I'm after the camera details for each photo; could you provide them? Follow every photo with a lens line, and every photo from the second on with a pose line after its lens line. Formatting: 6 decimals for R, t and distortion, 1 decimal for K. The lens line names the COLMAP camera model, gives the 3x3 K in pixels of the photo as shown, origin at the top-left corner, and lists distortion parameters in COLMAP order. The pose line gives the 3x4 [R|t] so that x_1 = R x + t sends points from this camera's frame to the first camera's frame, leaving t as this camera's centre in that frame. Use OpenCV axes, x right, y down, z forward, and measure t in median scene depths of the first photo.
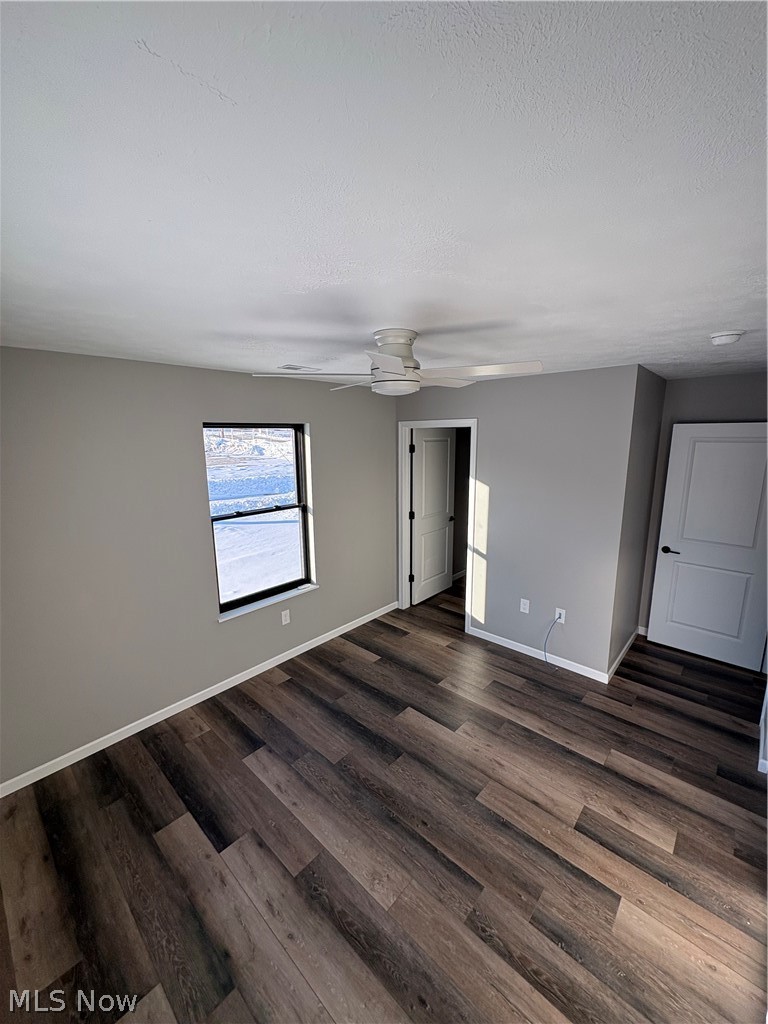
lens RADIAL K [[407.0, 0, 385.2], [0, 407.0, 510.6], [0, 0, 1]] dist [0.000771, 0.000073]
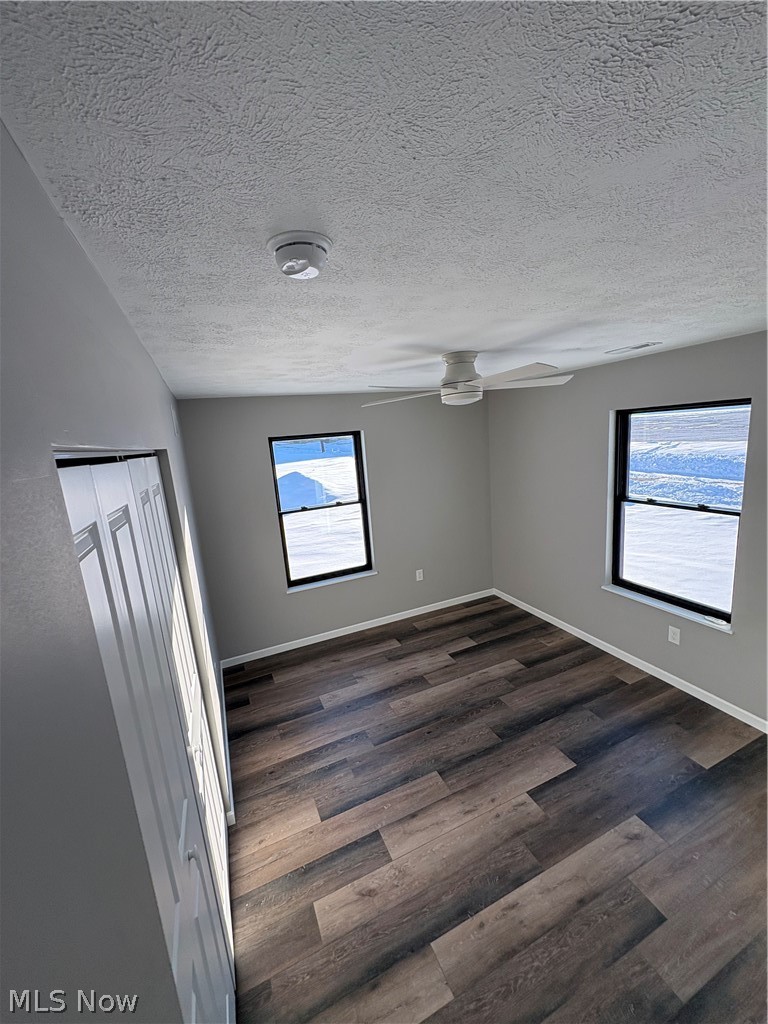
lens RADIAL K [[407.0, 0, 385.2], [0, 407.0, 510.6], [0, 0, 1]] dist [0.000771, 0.000073]
pose [[-0.403848, 0.210423, -0.890297, 0.890104], [-0.090943, 0.959132, 0.267945, -0.202196], [0.910295, 0.189175, -0.368207, 0.919406]]
